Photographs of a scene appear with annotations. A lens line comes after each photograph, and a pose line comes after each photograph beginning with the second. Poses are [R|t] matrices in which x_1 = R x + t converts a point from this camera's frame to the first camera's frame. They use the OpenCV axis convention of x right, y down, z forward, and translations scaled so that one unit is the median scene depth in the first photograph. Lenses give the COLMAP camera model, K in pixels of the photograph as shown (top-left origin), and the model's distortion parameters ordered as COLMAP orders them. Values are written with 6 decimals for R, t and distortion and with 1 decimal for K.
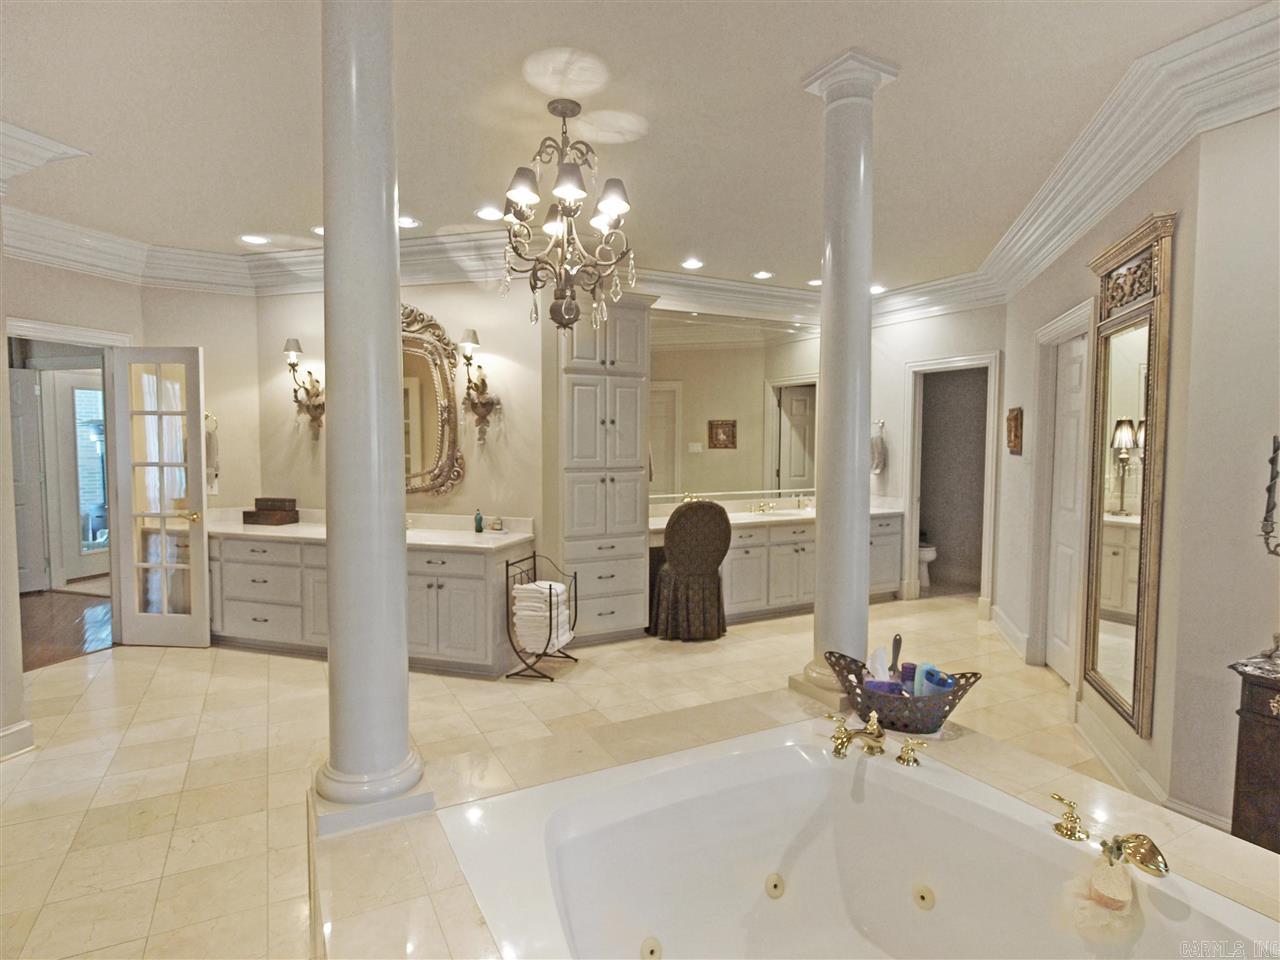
lens RADIAL K [[692.8, 0, 638.5], [0, 692.8, 479.4], [0, 0, 1]] dist [-0.004484, -0.002295]
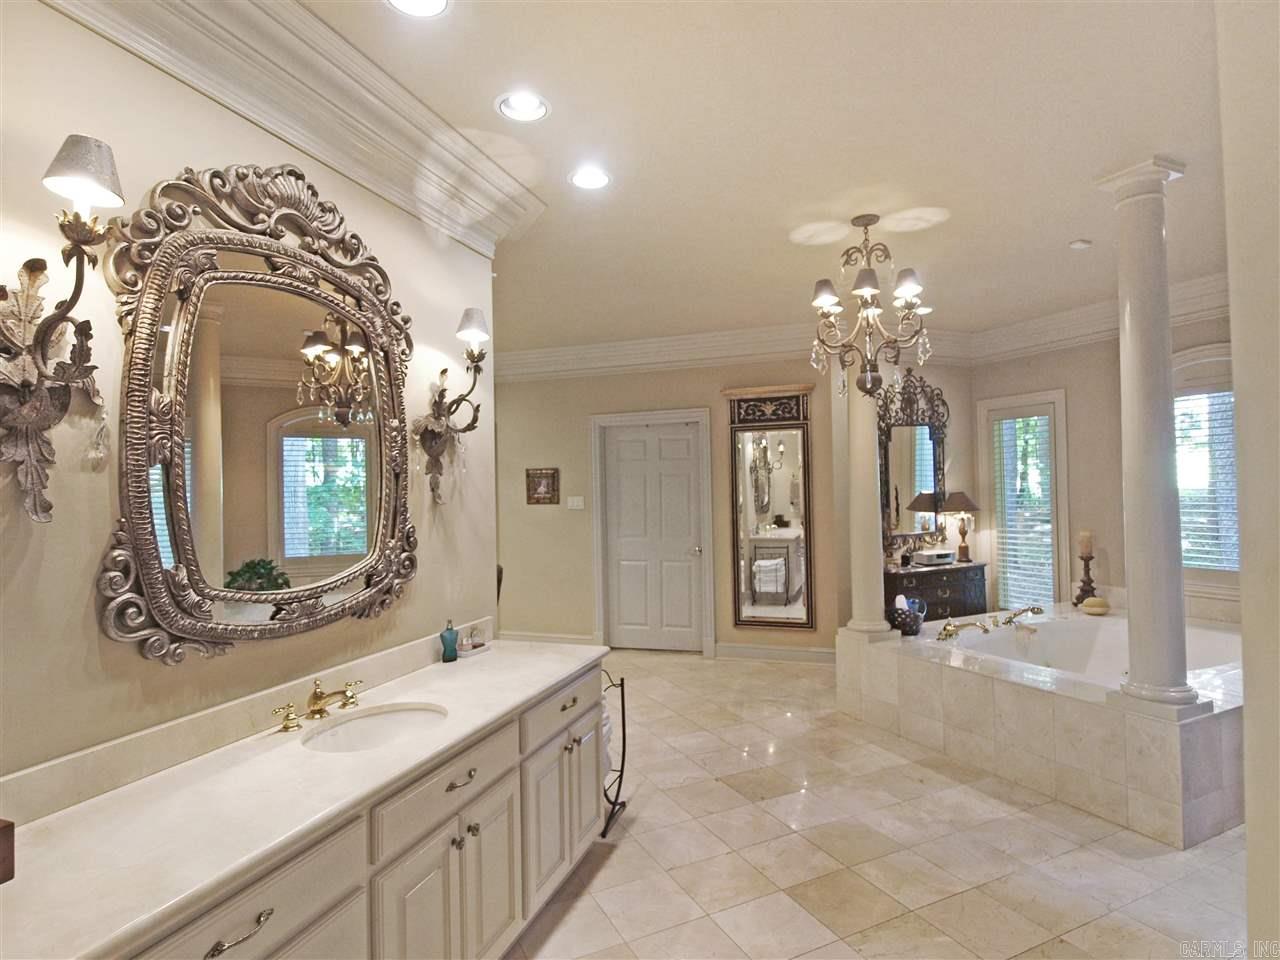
lens RADIAL K [[692.8, 0, 638.5], [0, 692.8, 479.4], [0, 0, 1]] dist [-0.004484, -0.002295]
pose [[0.047301, 0.011720, 0.998812, -0.802824], [0.070722, 0.997383, -0.015052, -0.053162], [-0.996374, 0.071350, 0.046348, 0.821723]]
